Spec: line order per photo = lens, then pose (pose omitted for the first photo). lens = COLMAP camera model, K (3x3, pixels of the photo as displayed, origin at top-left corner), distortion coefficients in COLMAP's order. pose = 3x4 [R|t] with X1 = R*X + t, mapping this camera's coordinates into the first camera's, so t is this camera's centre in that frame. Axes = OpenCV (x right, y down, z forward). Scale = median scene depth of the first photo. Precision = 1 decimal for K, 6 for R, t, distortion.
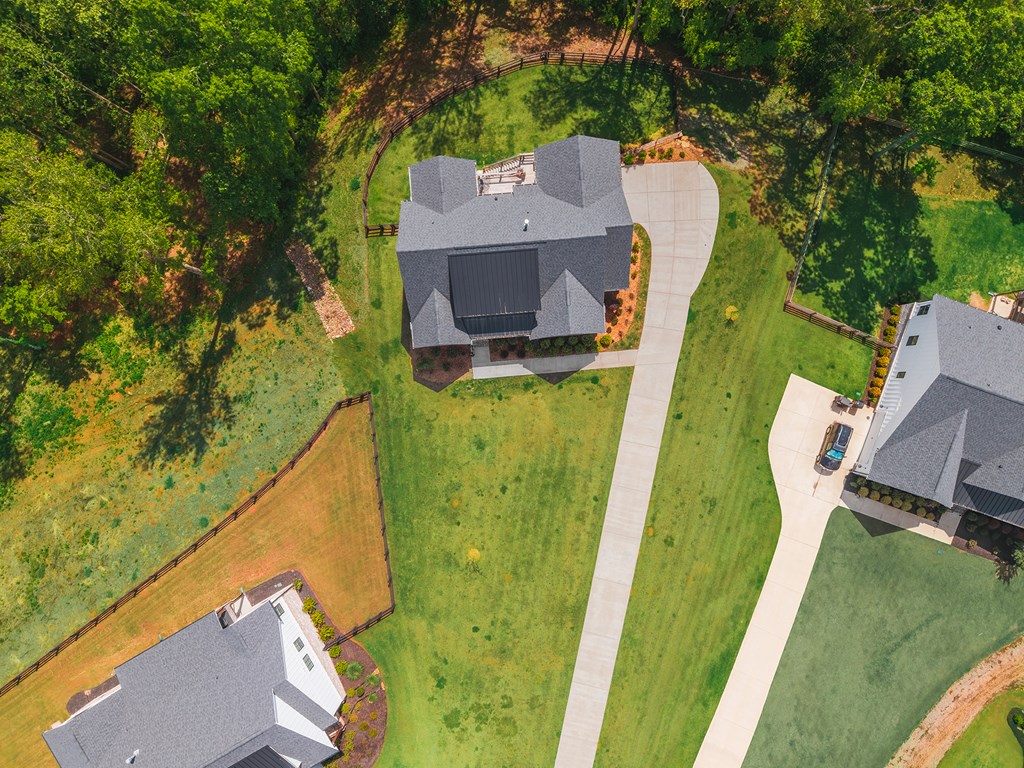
lens RADIAL K [[704.4, 0, 513.5], [0, 704.4, 387.3], [0, 0, 1]] dist [-0.004965, -0.008854]
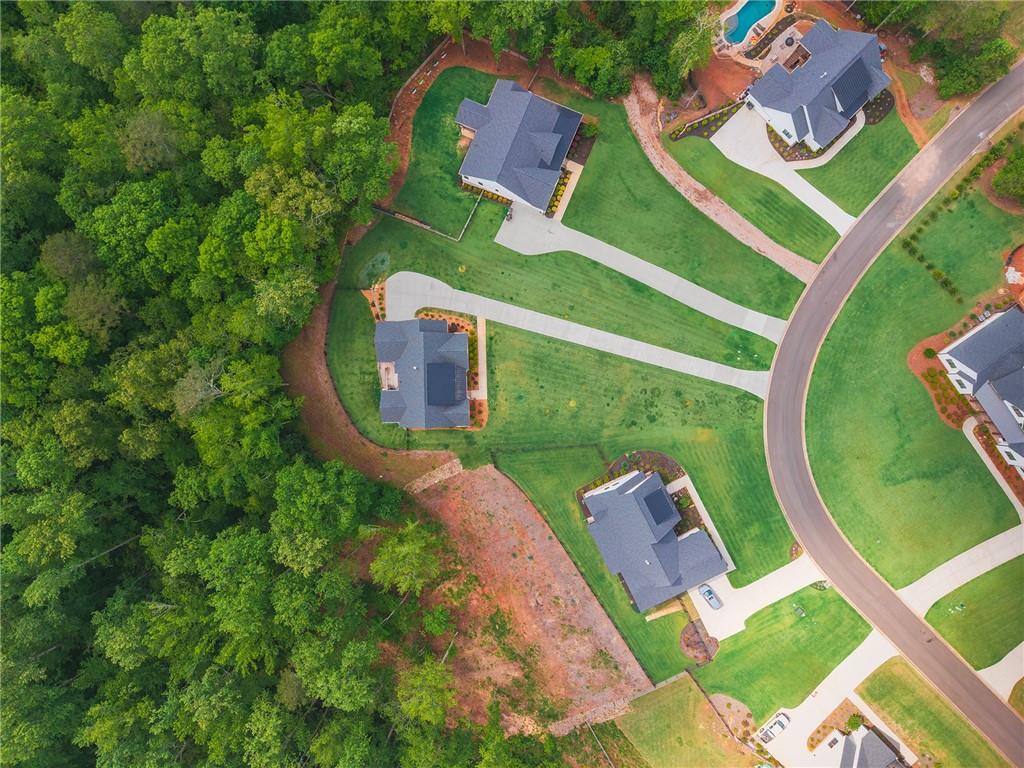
lens RADIAL K [[717.0, 0, 511.0], [0, 717.0, 385.3], [0, 0, 1]] dist [0.055238, 0.000278]
pose [[0.061134, -0.998095, 0.008341, -0.030635], [0.998050, 0.061022, -0.013128, 0.081853], [0.012594, 0.009127, 0.999879, -1.051593]]
